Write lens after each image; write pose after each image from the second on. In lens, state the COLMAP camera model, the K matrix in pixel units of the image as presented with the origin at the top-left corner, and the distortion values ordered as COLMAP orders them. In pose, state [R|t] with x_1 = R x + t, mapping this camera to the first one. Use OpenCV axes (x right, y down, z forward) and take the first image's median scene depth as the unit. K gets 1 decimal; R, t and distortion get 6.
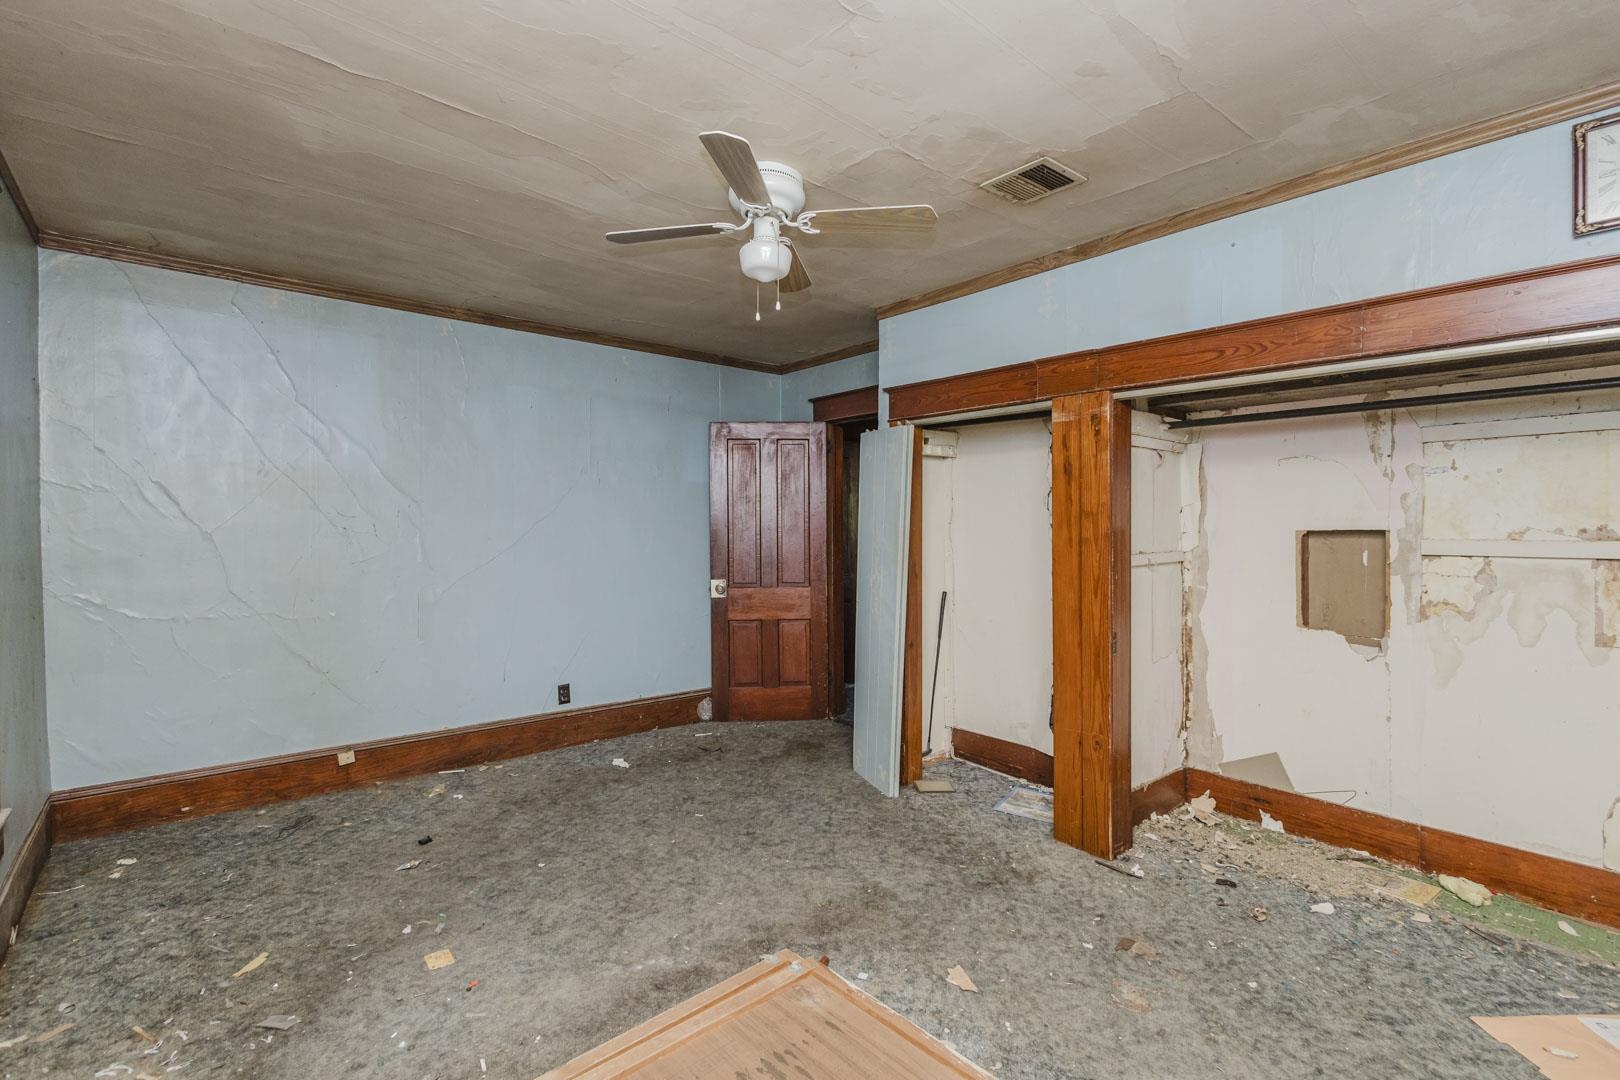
lens RADIAL K [[736.7, 0, 807.9], [0, 736.7, 536.7], [0, 0, 1]] dist [0.001507, -0.000457]
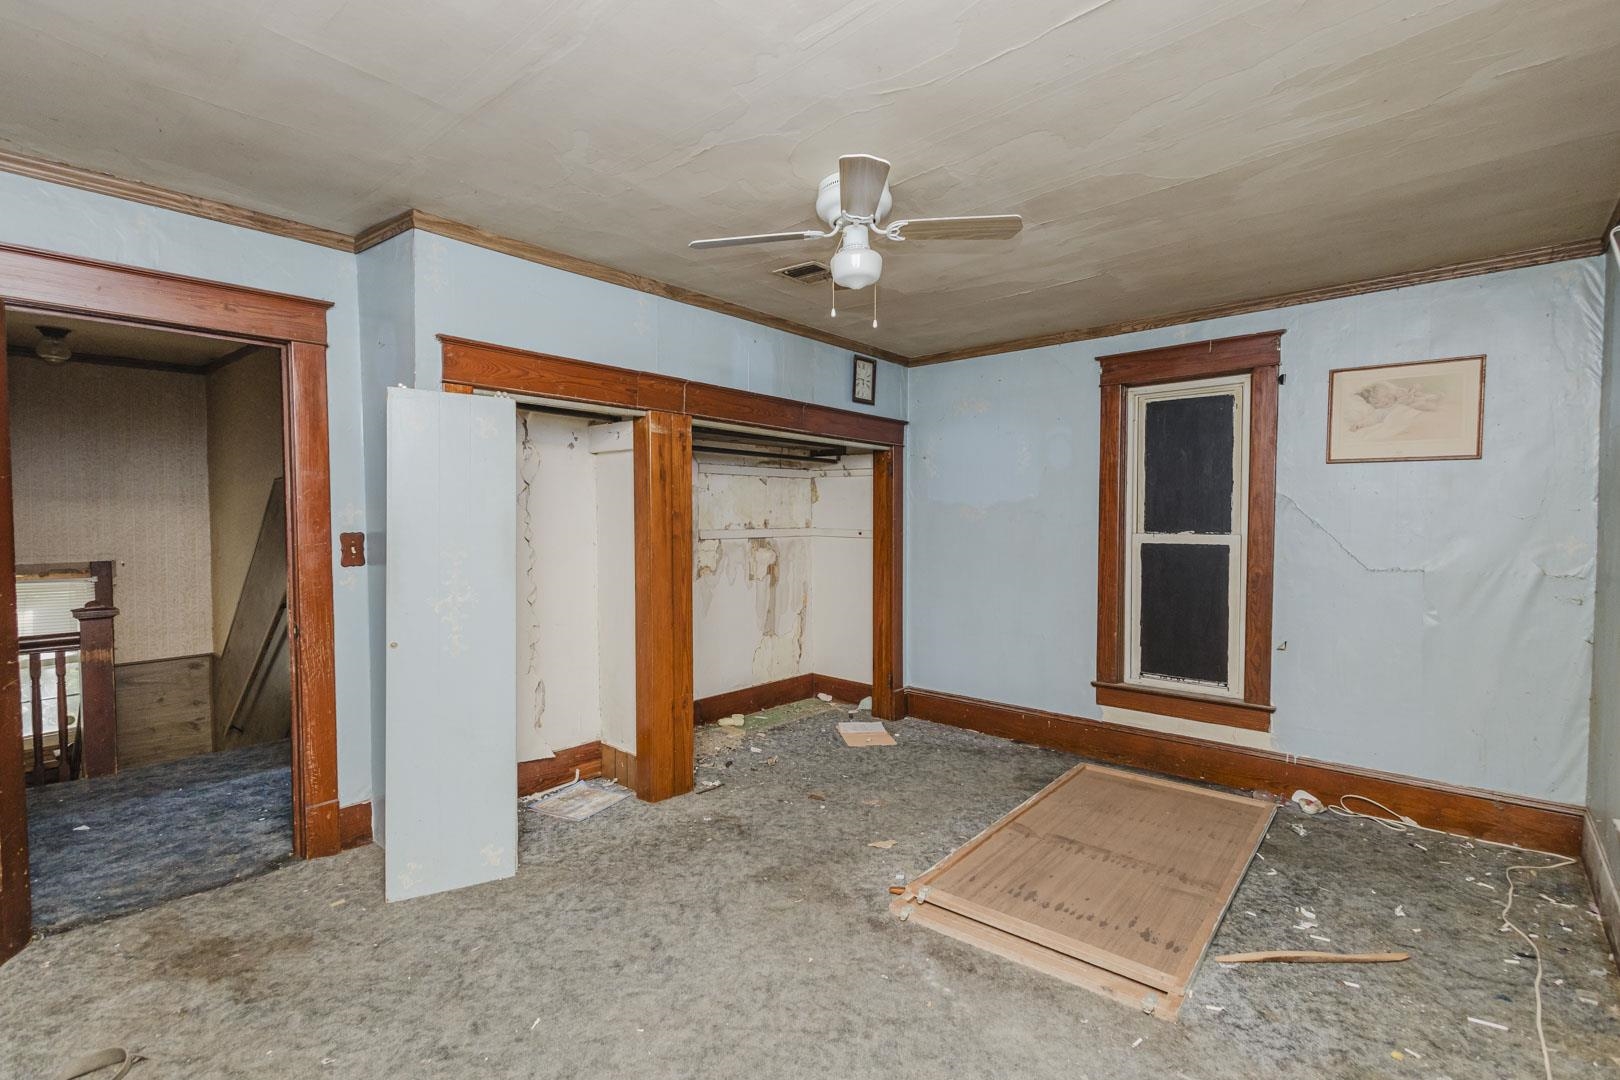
lens RADIAL K [[736.7, 0, 807.9], [0, 736.7, 536.7], [0, 0, 1]] dist [0.001507, -0.000457]
pose [[-0.141815, -0.029624, 0.989450, -0.869619], [0.013489, 0.999401, 0.031855, -0.031840], [-0.989801, 0.017865, -0.141331, 0.996810]]
